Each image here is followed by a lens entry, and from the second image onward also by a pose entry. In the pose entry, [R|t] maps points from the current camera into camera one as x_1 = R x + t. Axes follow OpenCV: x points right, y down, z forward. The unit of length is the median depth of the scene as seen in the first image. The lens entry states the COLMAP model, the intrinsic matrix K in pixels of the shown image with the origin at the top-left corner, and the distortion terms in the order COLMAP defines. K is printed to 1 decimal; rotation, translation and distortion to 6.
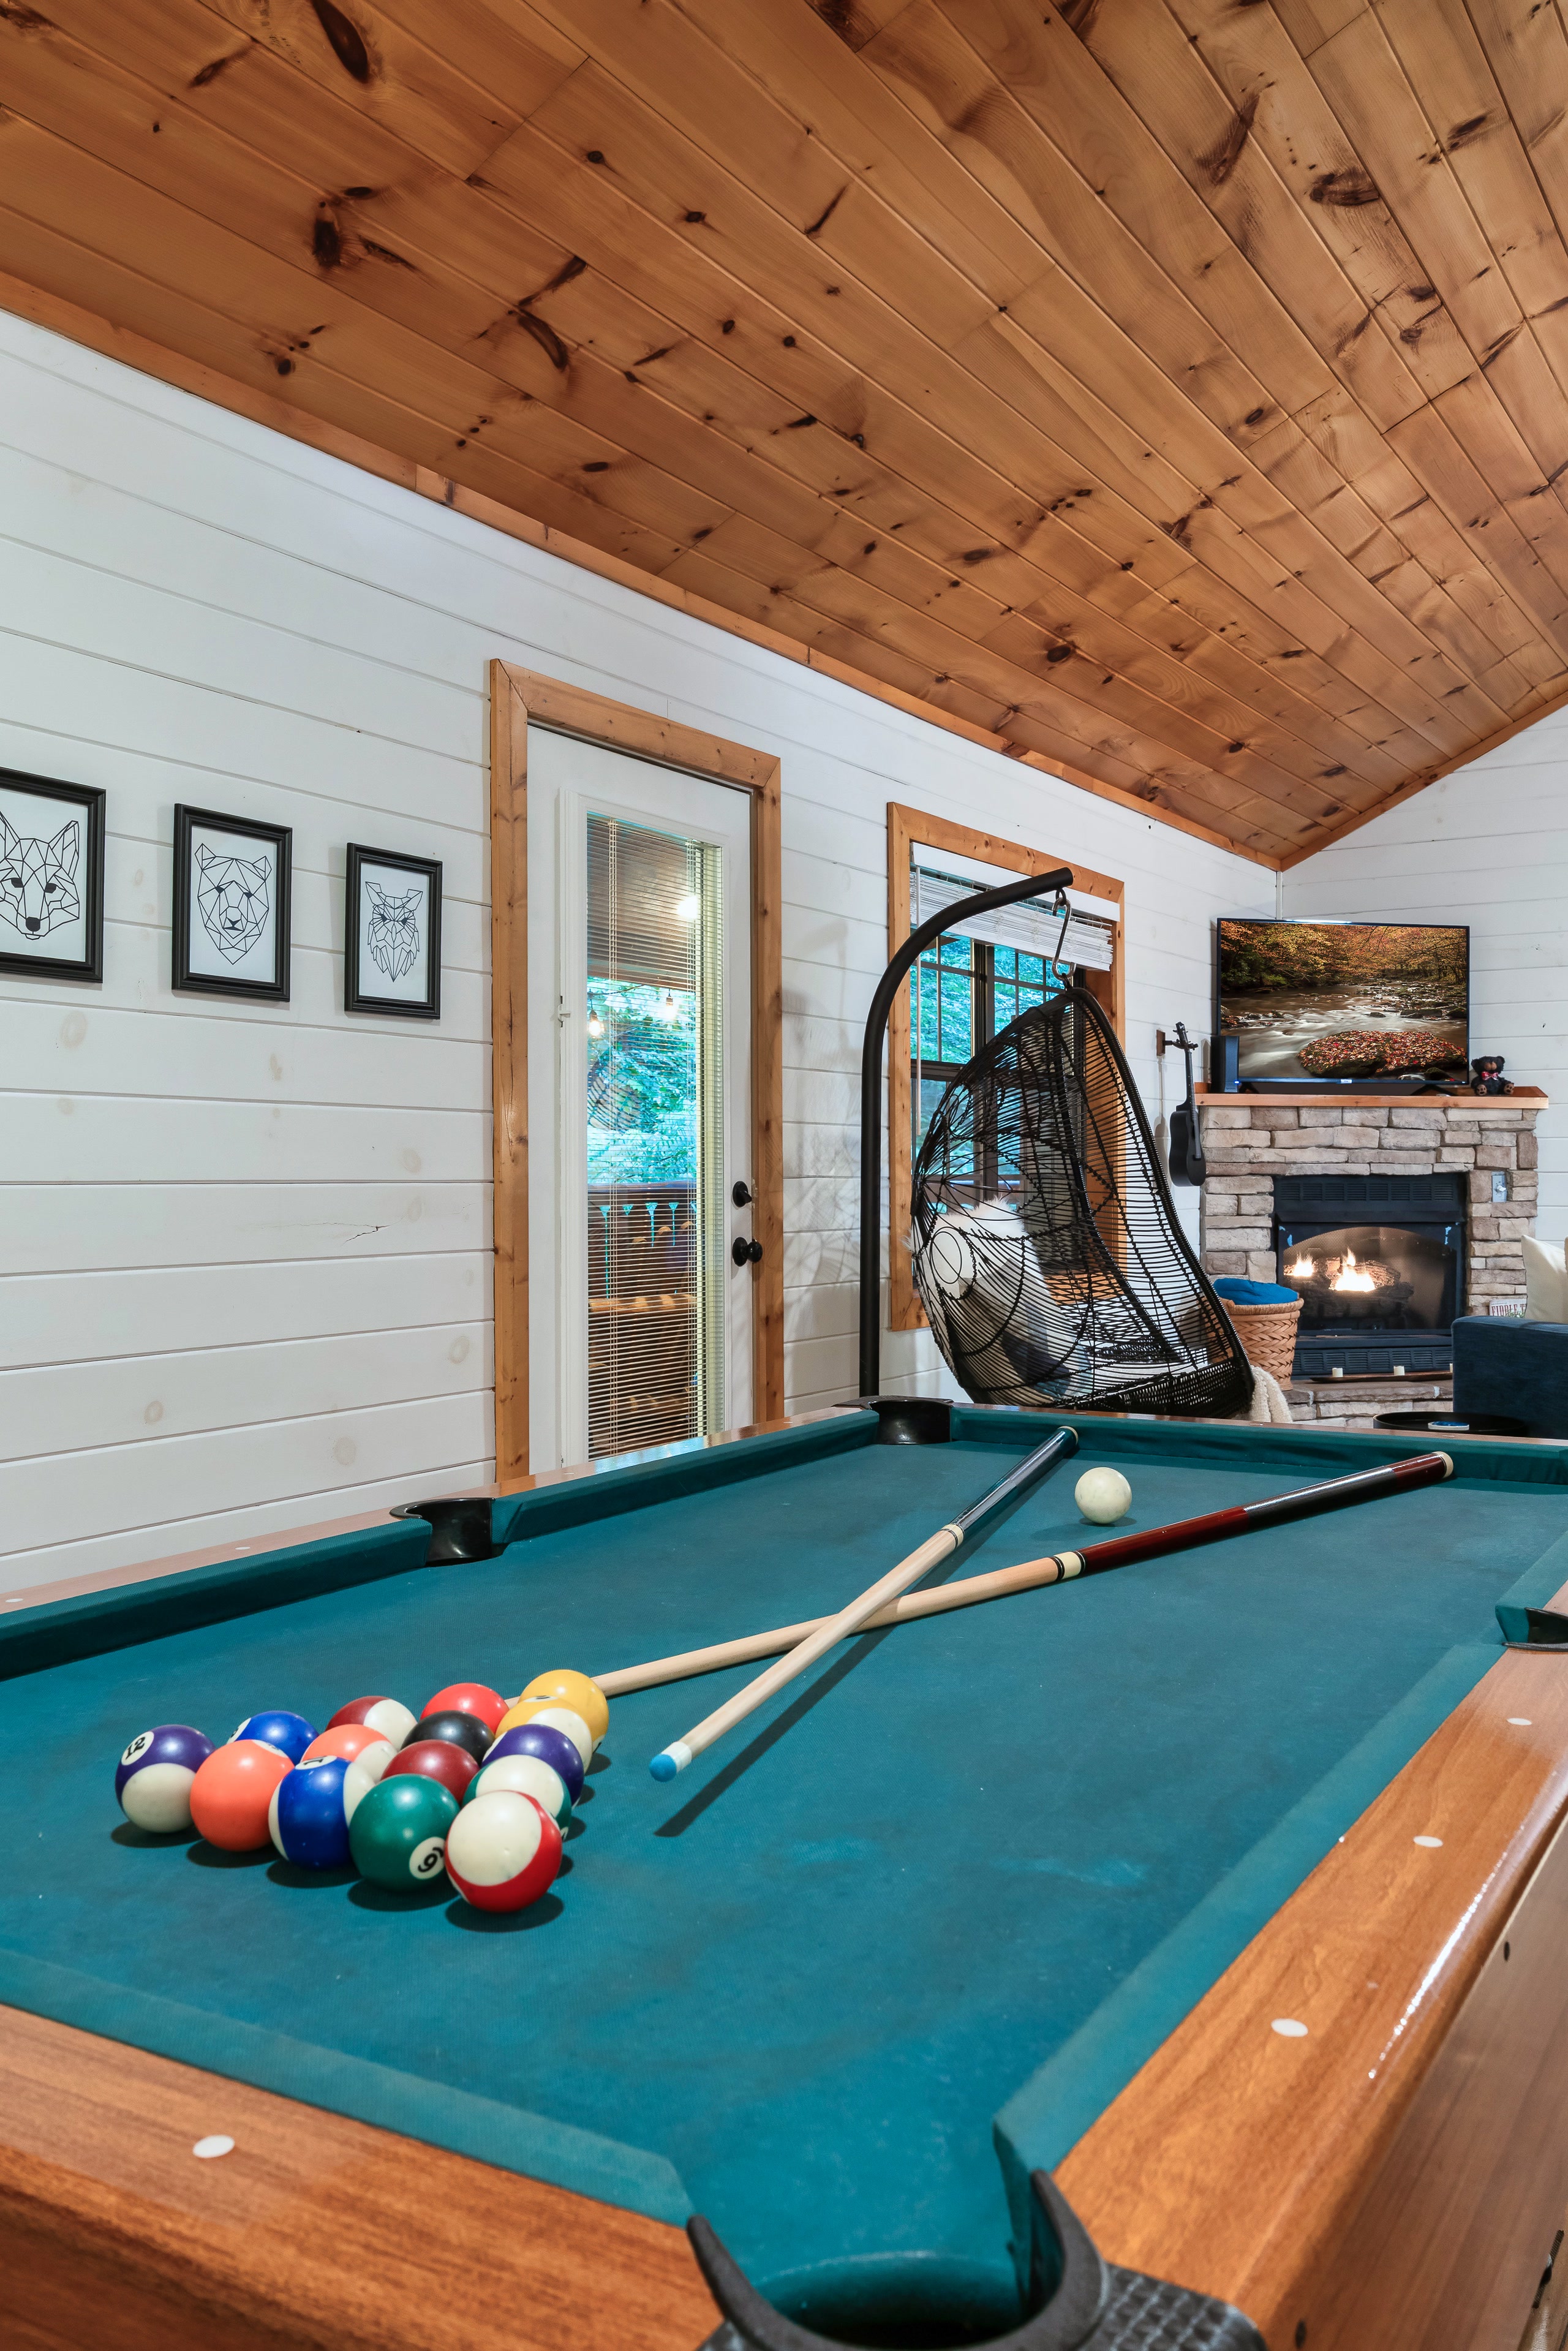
lens RADIAL K [[1960.1, 0, 780.5], [0, 1960.1, 1166.0], [0, 0, 1]] dist [0.009566, -0.001966]
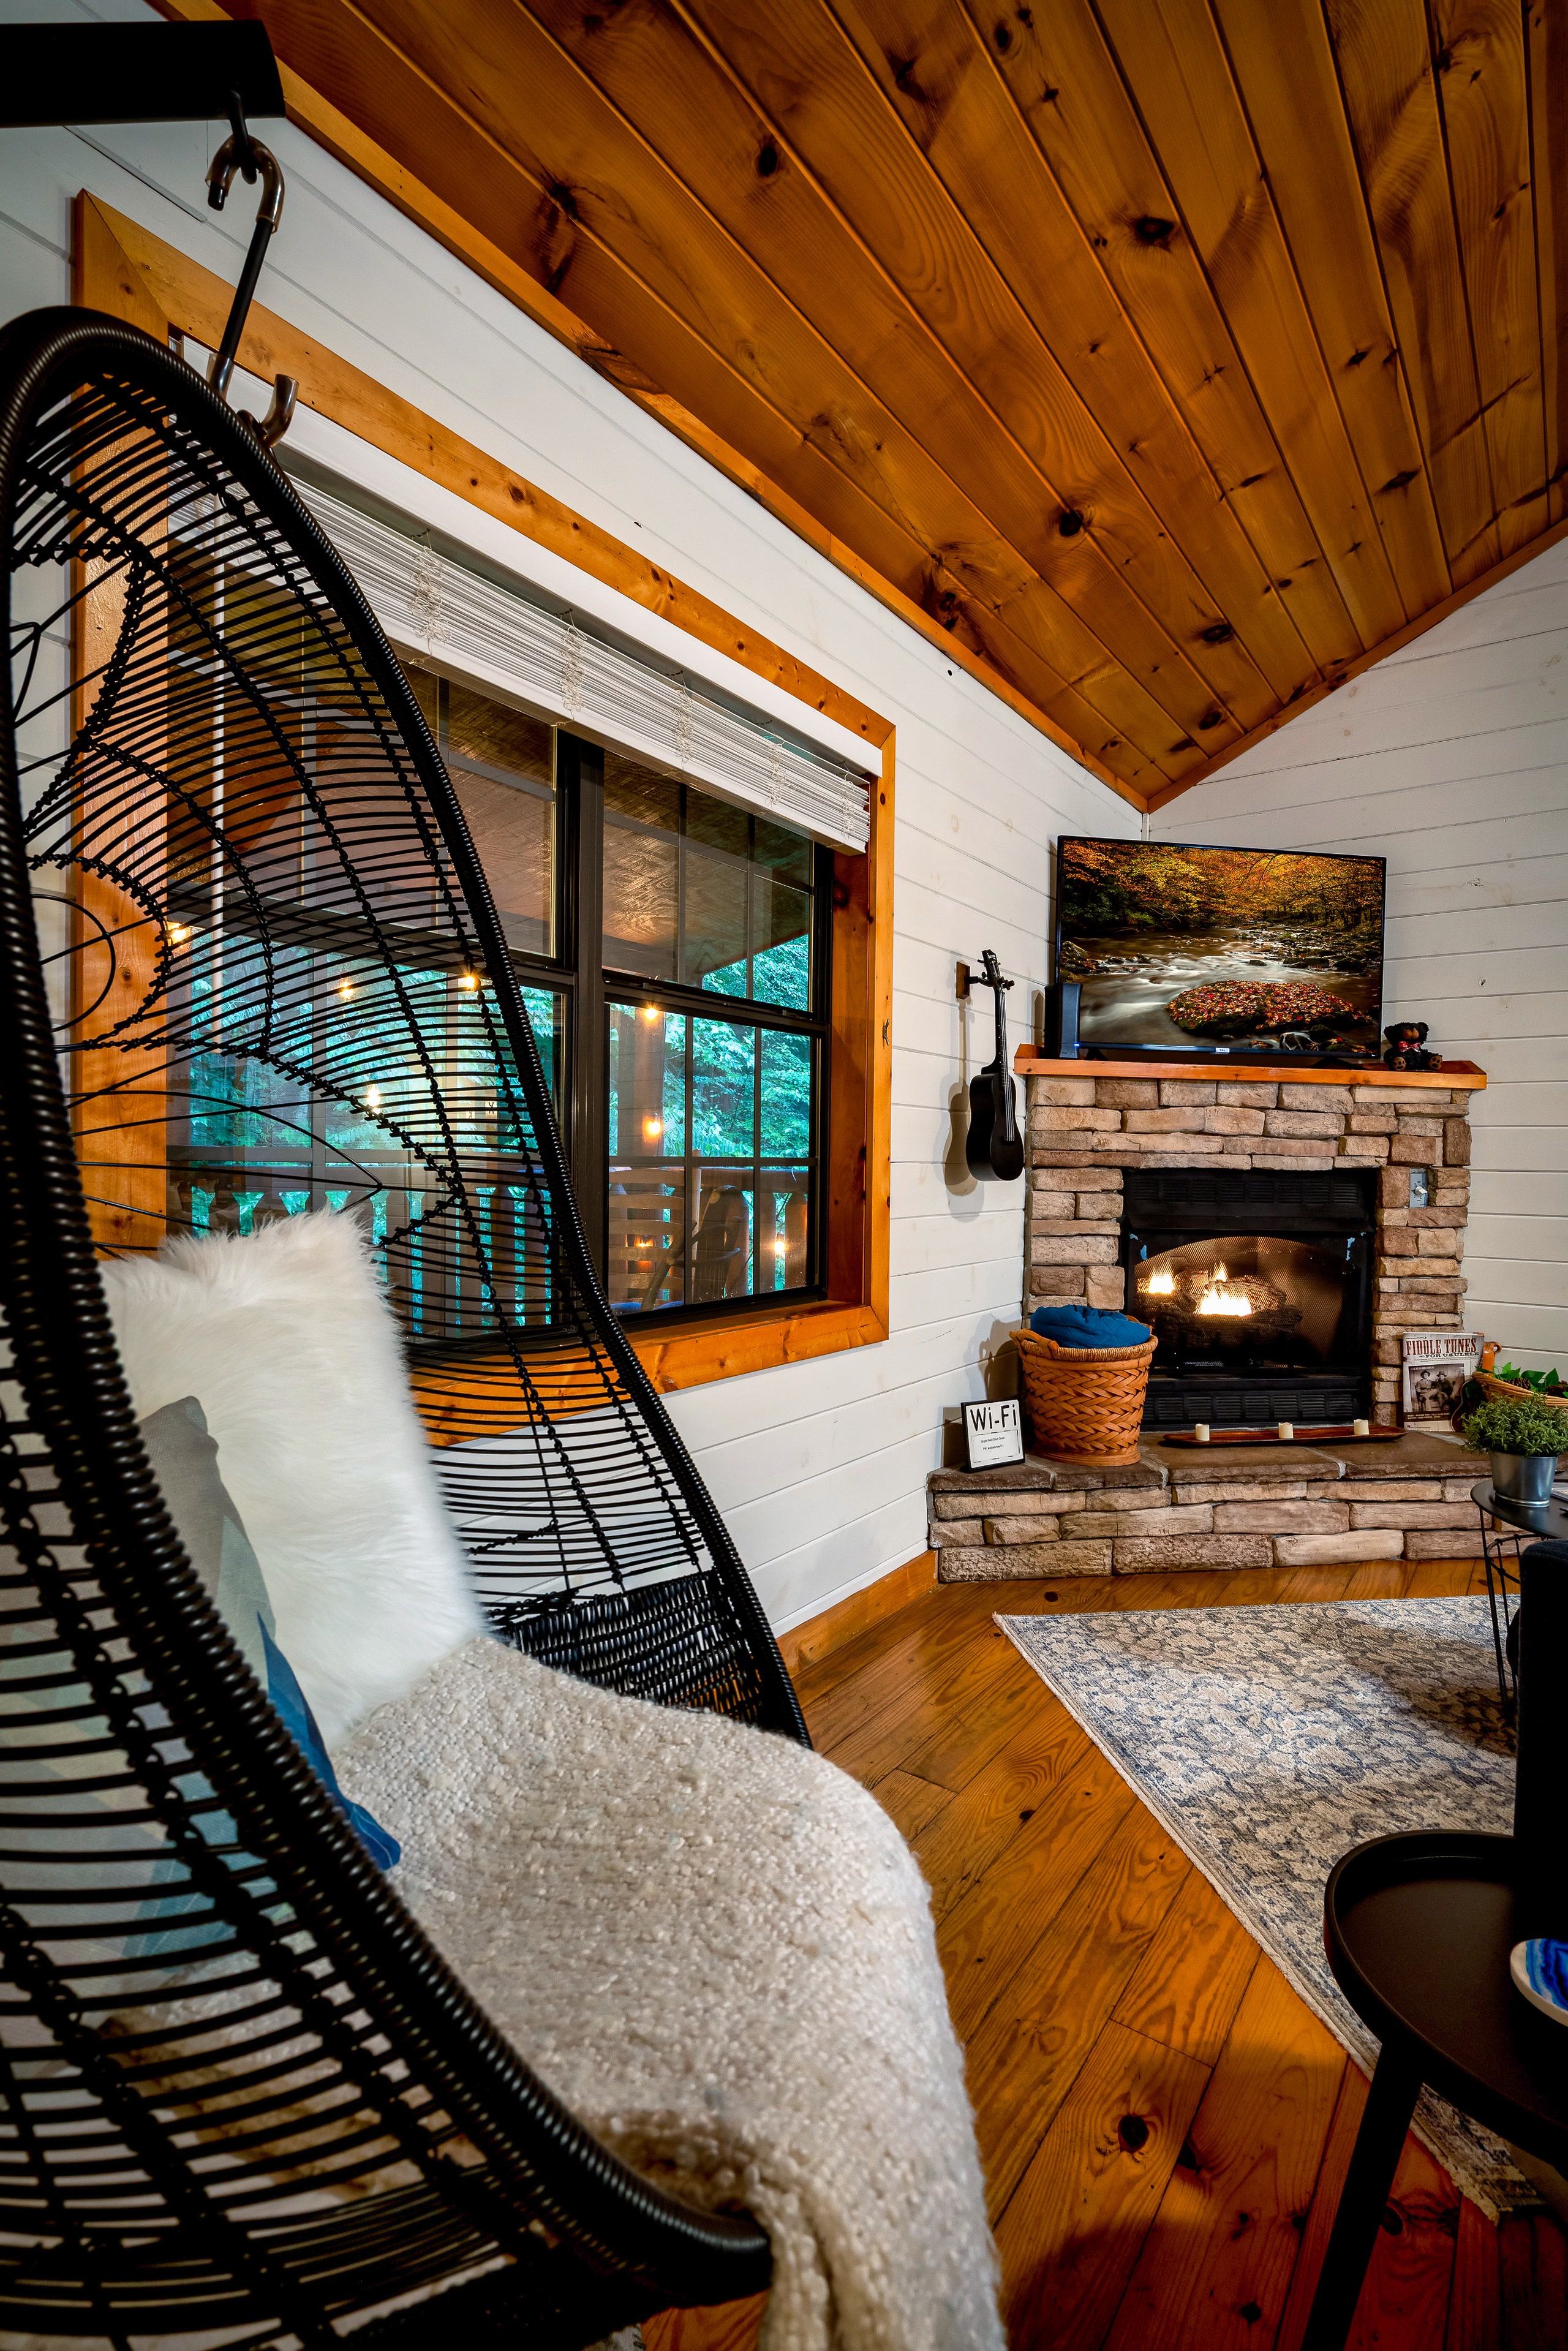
lens RADIAL K [[1155.8, 0, 777.3], [0, 1155.8, 1184.0], [0, 0, 1]] dist [-0.001545, 0.000227]
pose [[0.997129, 0.018419, -0.073448, 0.178288], [-0.016896, 0.999630, 0.021303, 0.004381], [0.073813, -0.020001, 0.997072, 0.642384]]
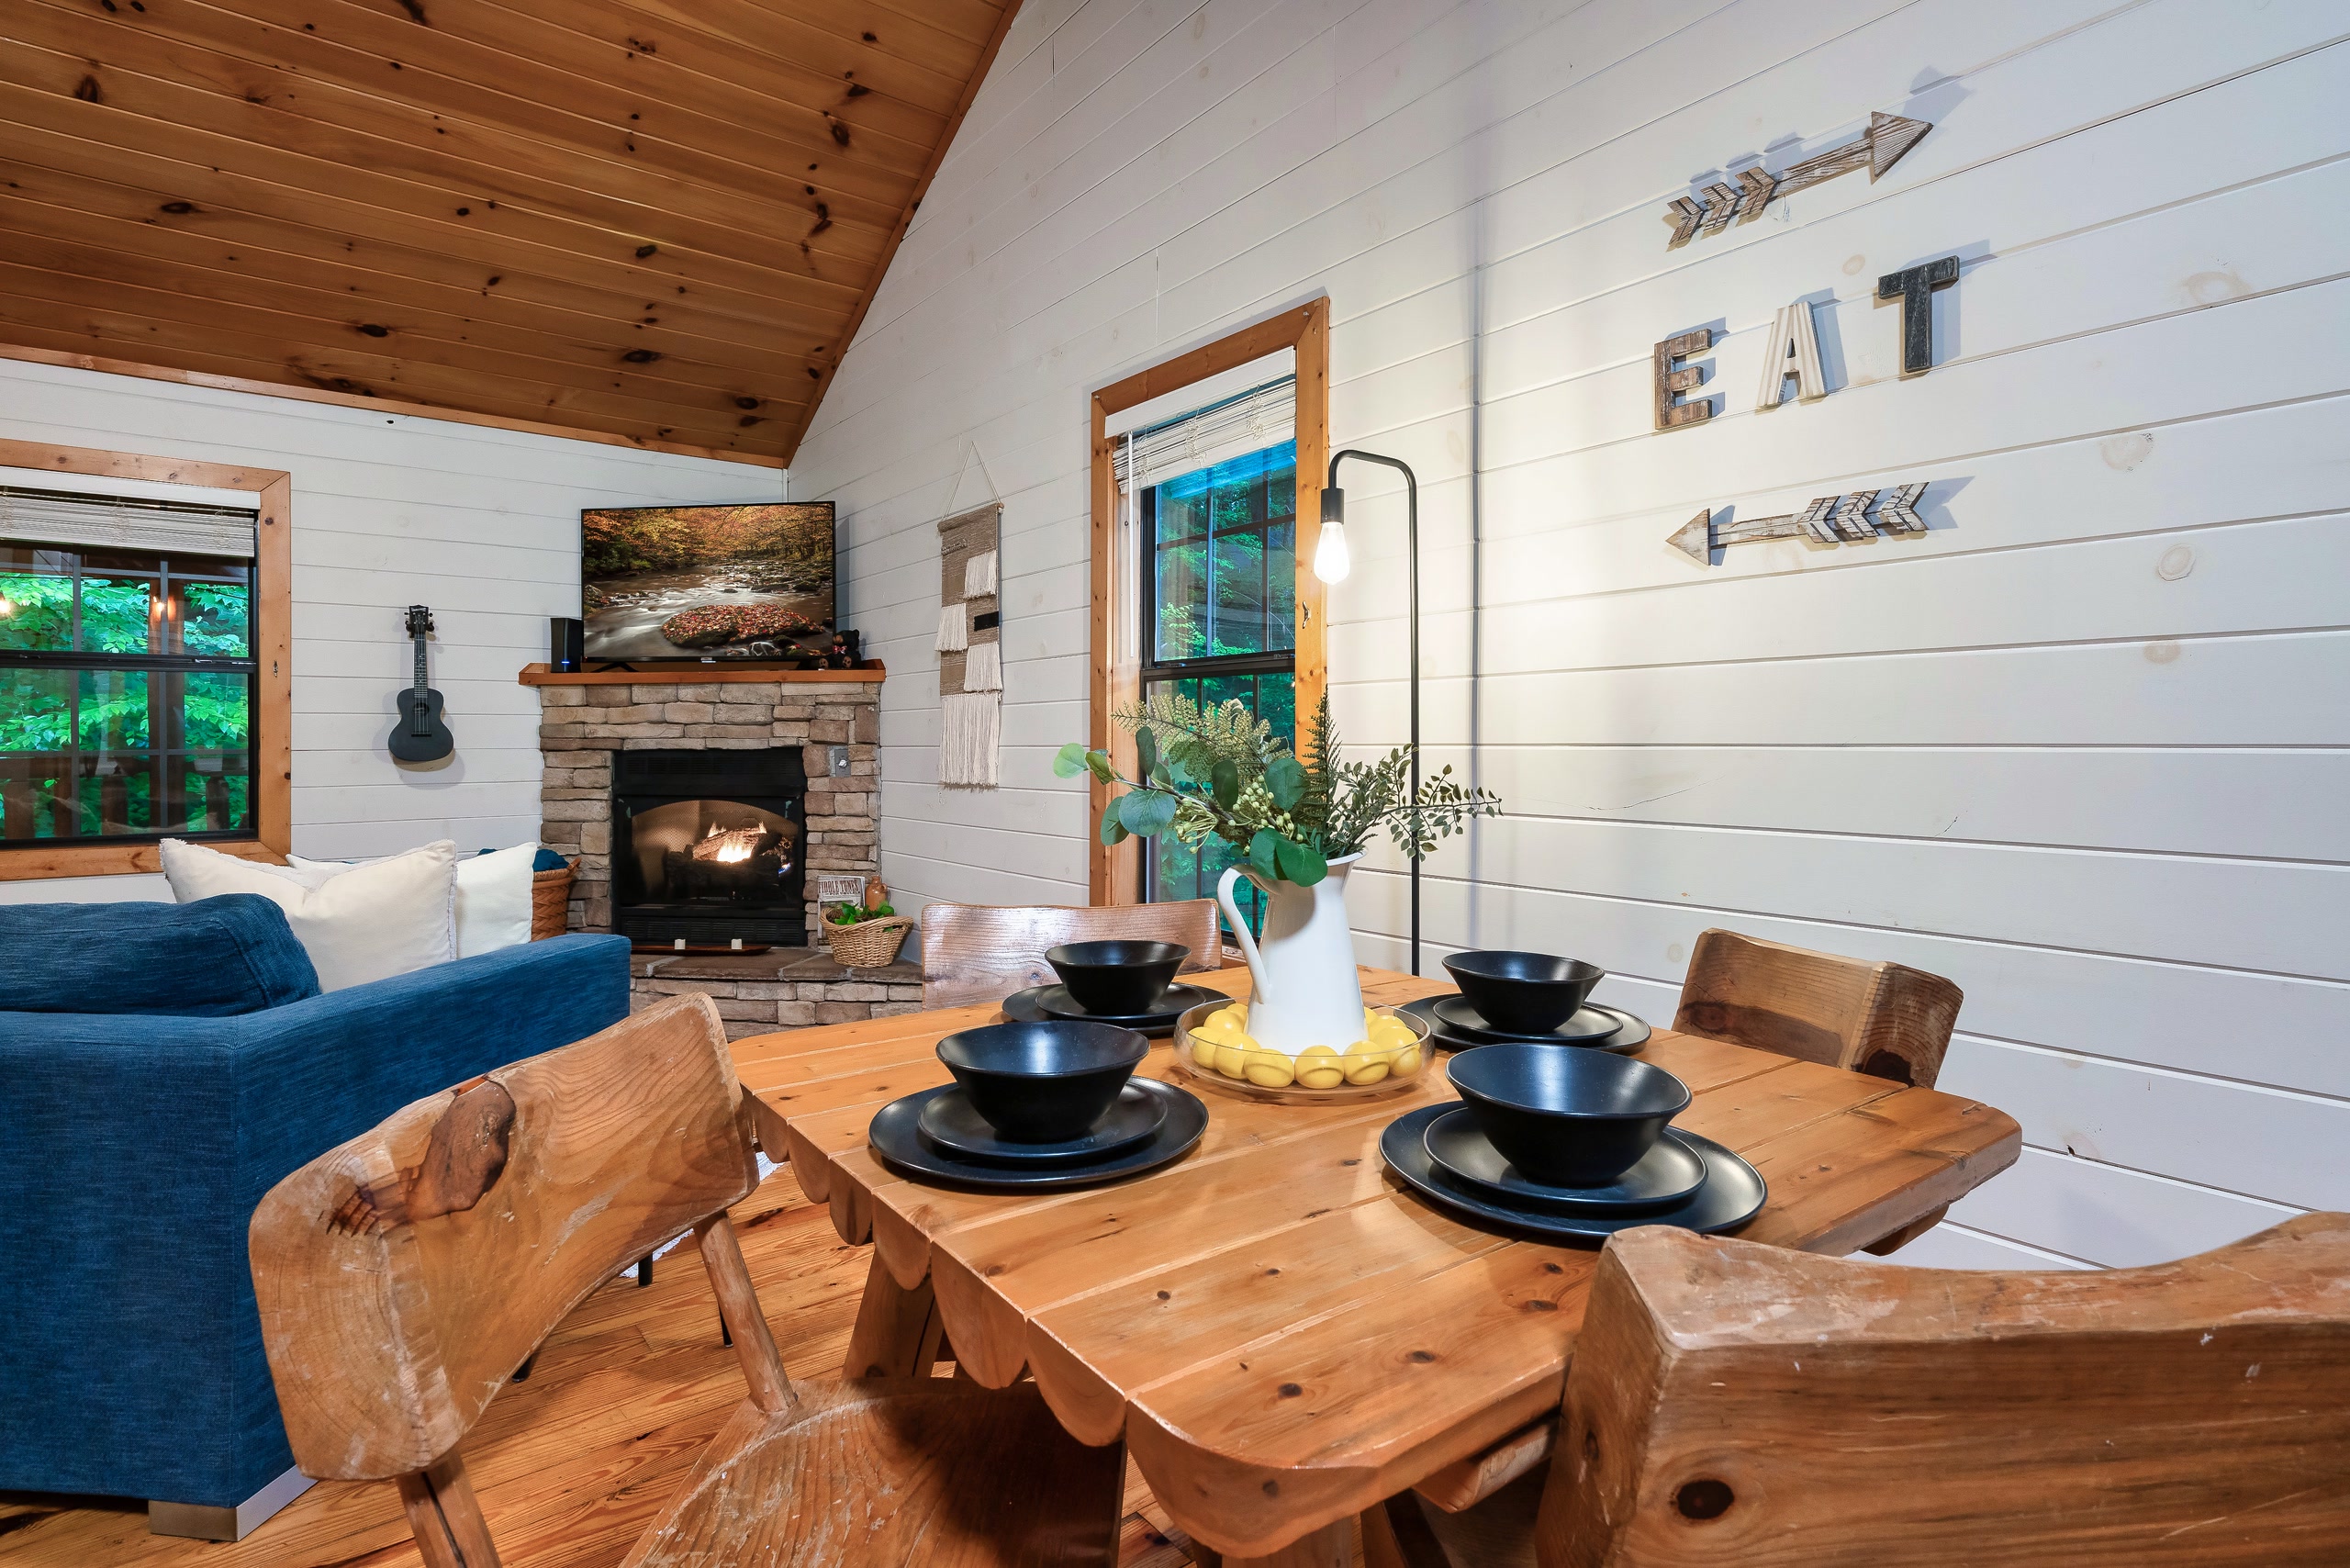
lens RADIAL K [[1181.9, 0, 1164.6], [0, 1181.9, 744.5], [0, 0, 1]] dist [0.005499, 0.001792]
pose [[0.926766, -0.003344, -0.375624, 0.914972], [0.004258, 0.999990, 0.001603, 0.002483], [0.375614, -0.003086, 0.926771, 0.627263]]
